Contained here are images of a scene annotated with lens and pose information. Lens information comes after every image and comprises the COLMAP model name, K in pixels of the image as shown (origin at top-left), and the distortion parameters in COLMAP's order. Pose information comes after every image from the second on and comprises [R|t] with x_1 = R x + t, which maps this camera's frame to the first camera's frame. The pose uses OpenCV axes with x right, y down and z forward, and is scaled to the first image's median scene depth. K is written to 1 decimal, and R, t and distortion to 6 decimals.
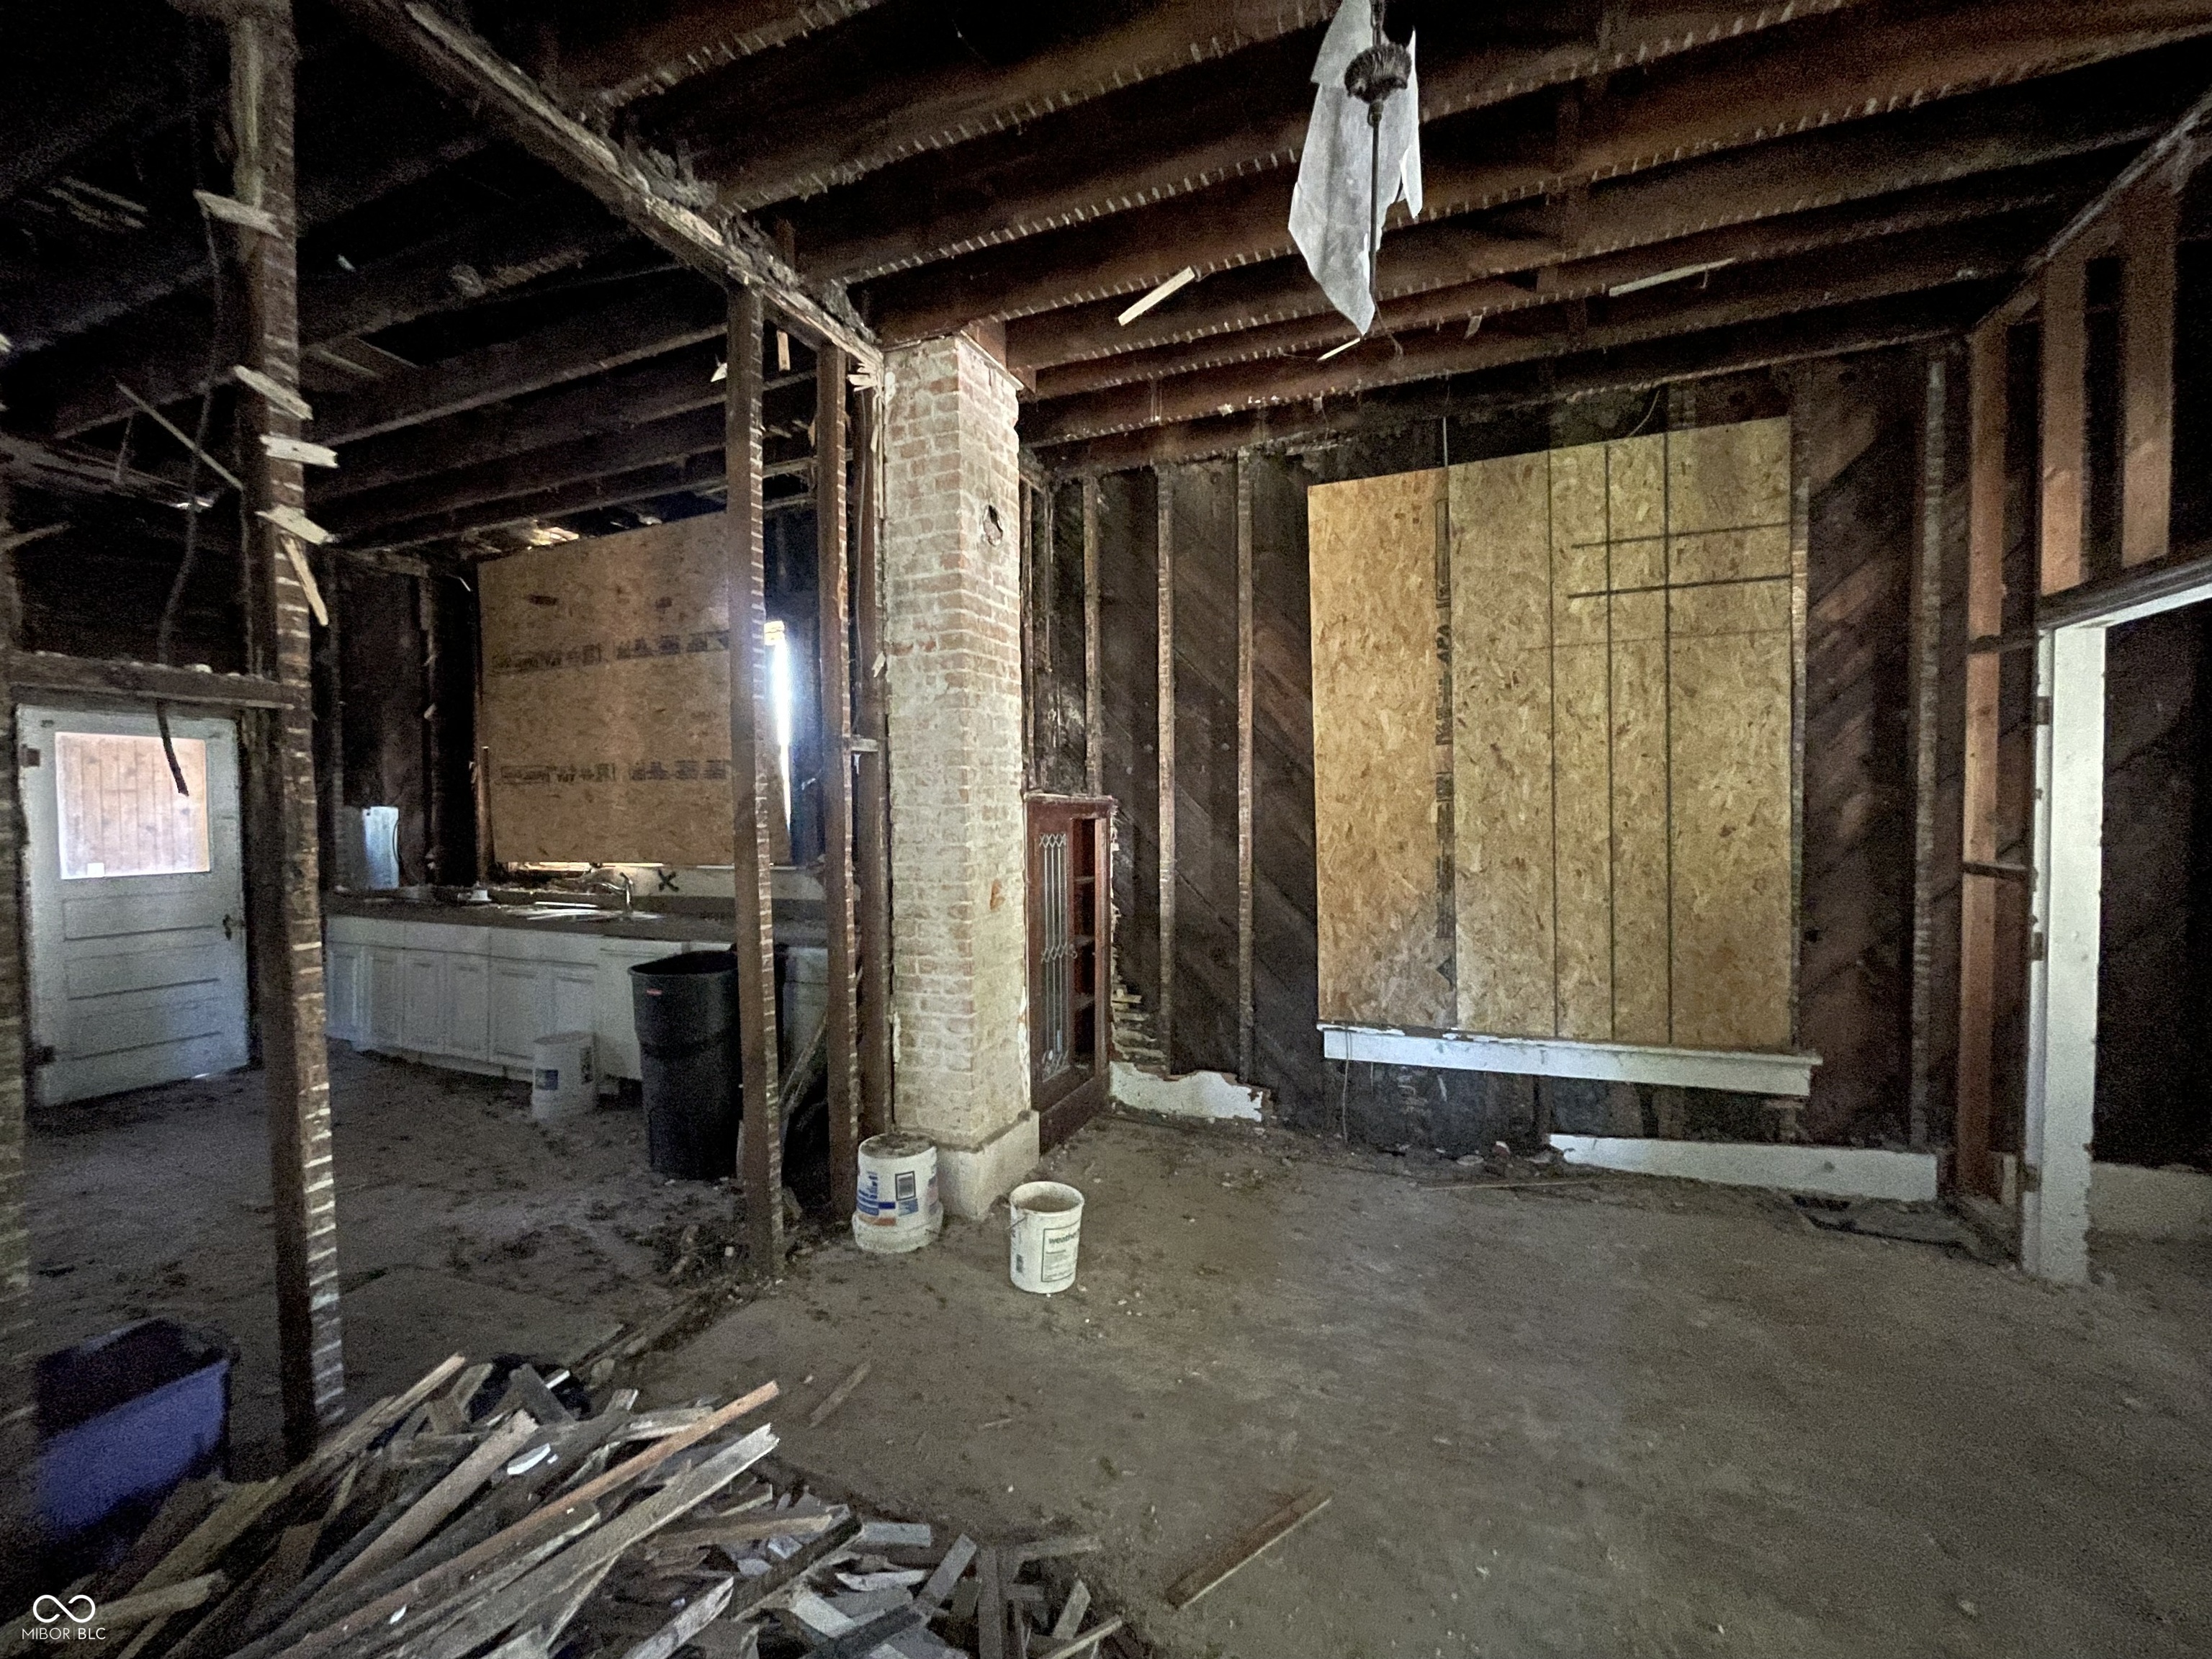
lens RADIAL K [[894.7, 0, 1101.3], [0, 894.7, 836.0], [0, 0, 1]] dist [0.001587, -0.001185]
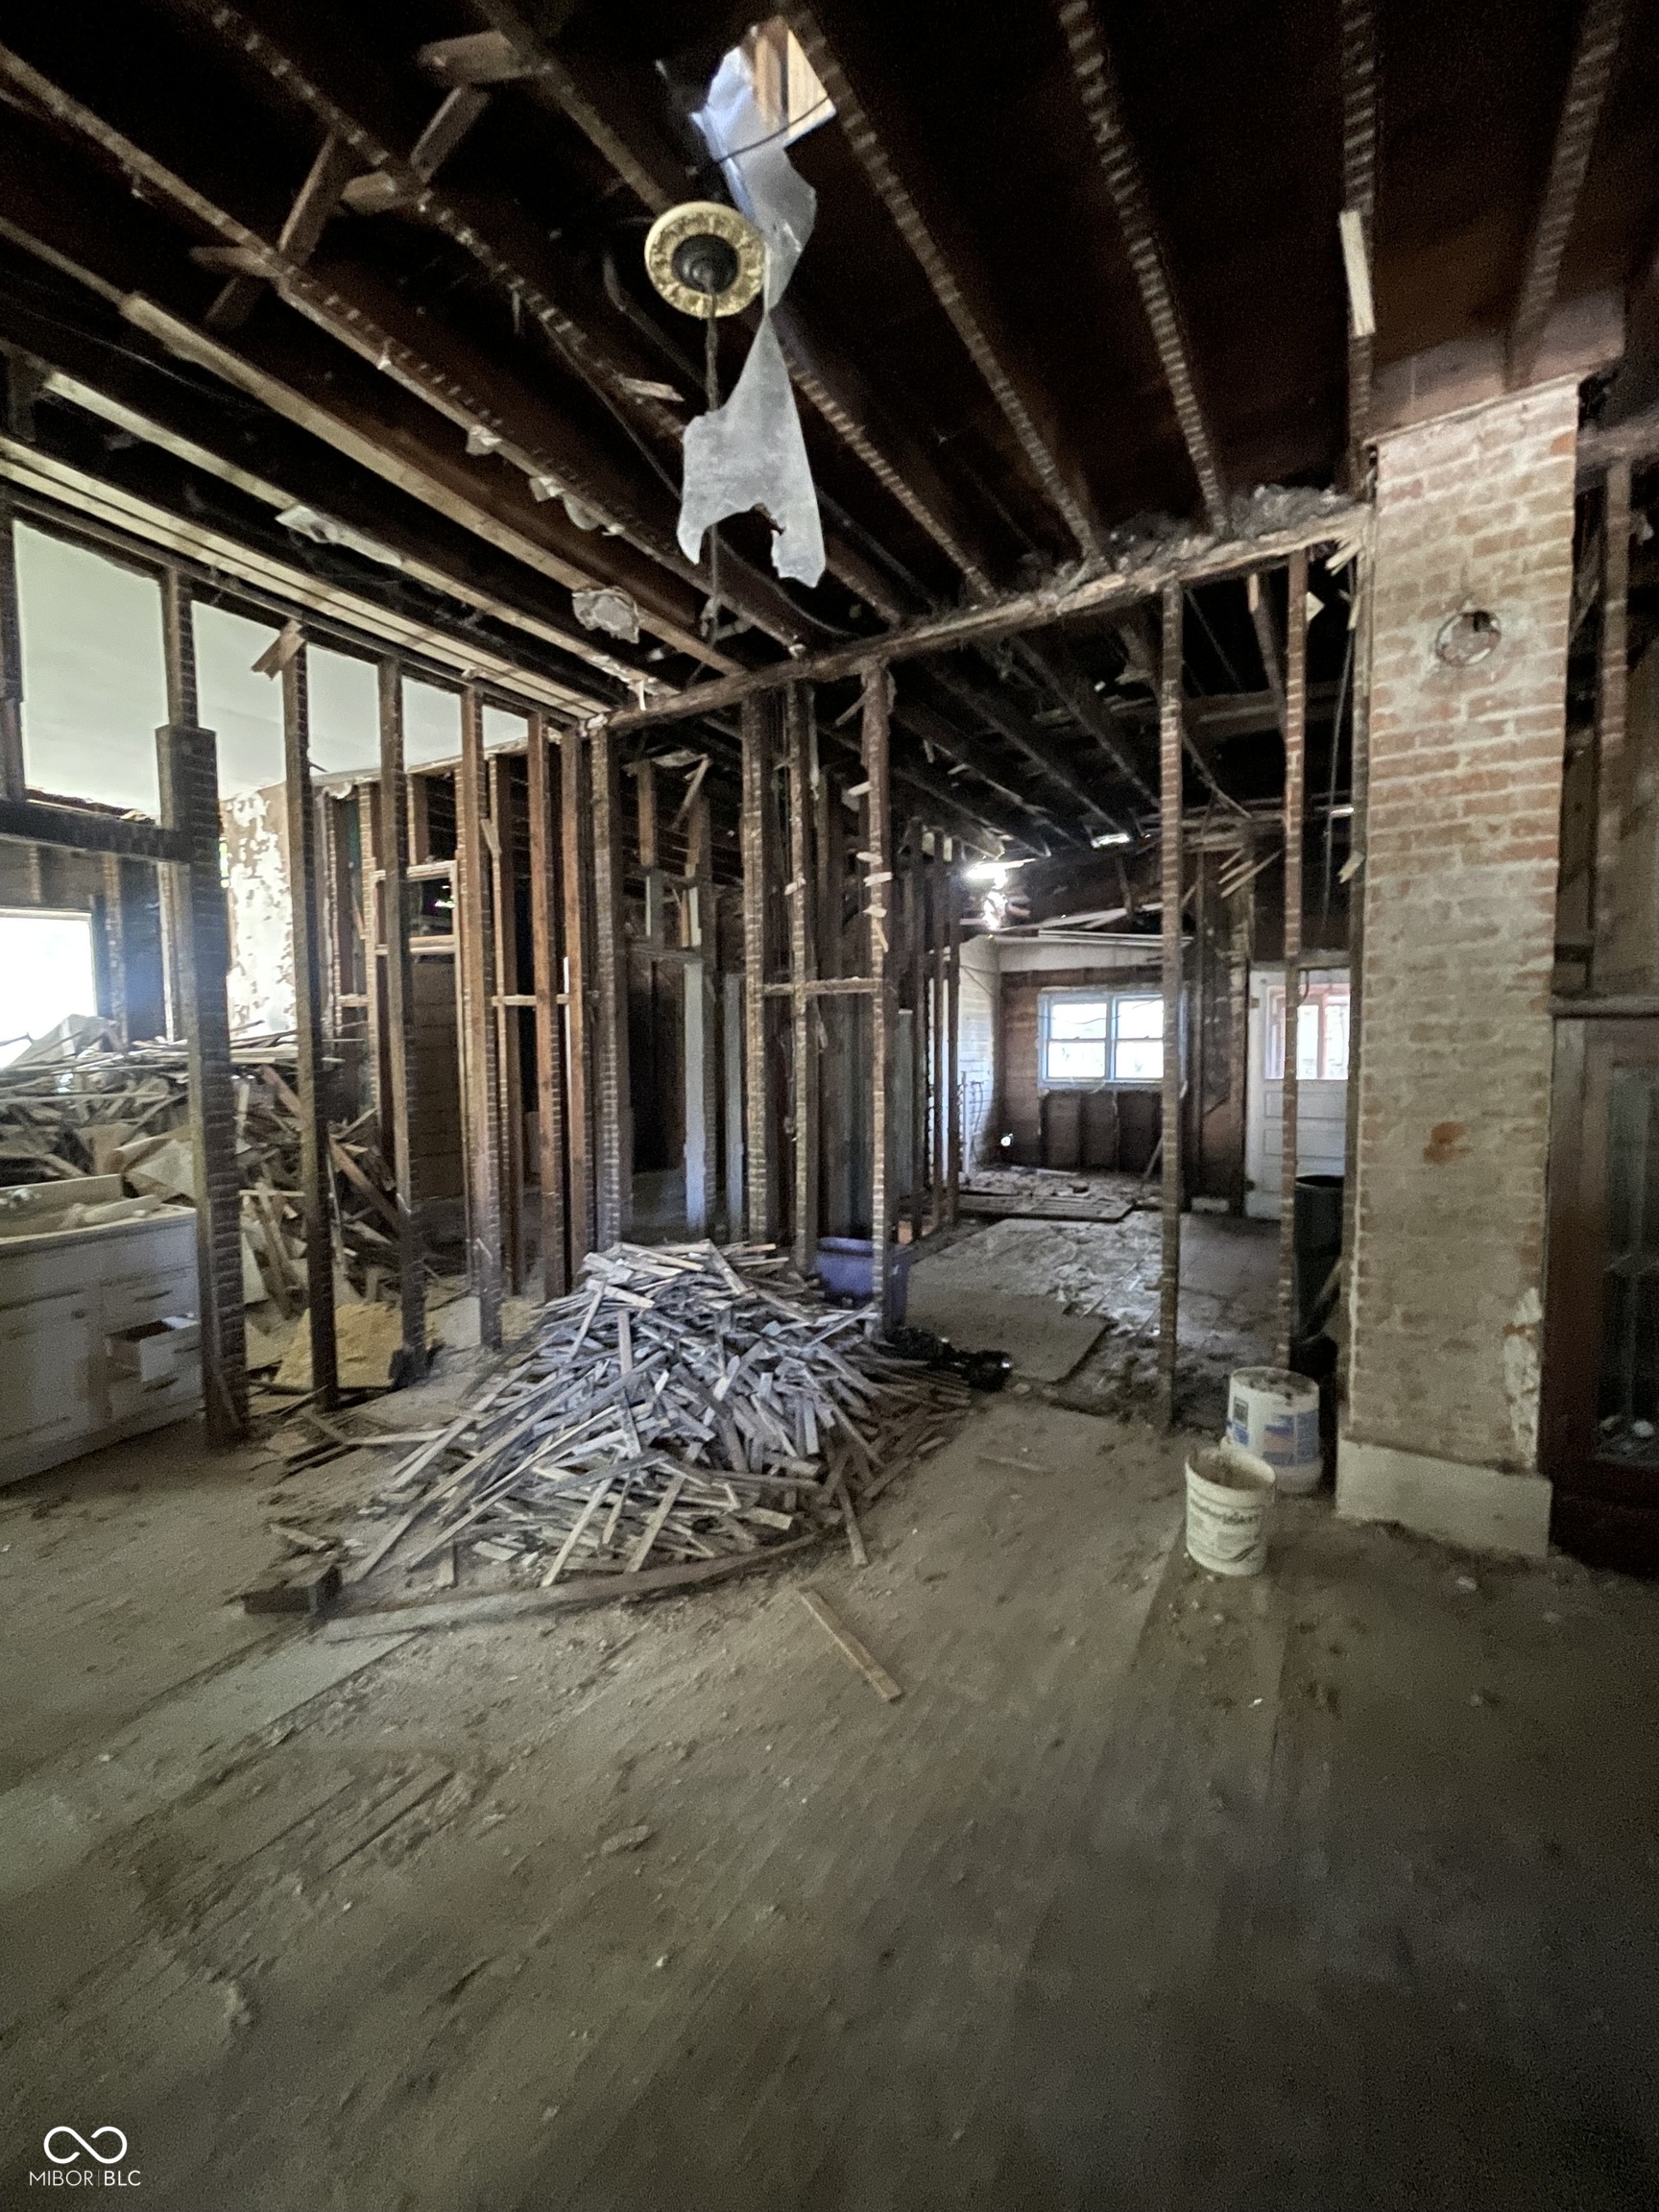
lens RADIAL K [[894.7, 0, 824.7], [0, 894.7, 1104.6], [0, 0, 1]] dist [0.001587, -0.001185]
pose [[-0.153665, 0.071185, -0.985556, 0.686570], [-0.024562, 0.996818, 0.075828, -0.009854], [0.987818, 0.035859, -0.151427, 0.588452]]
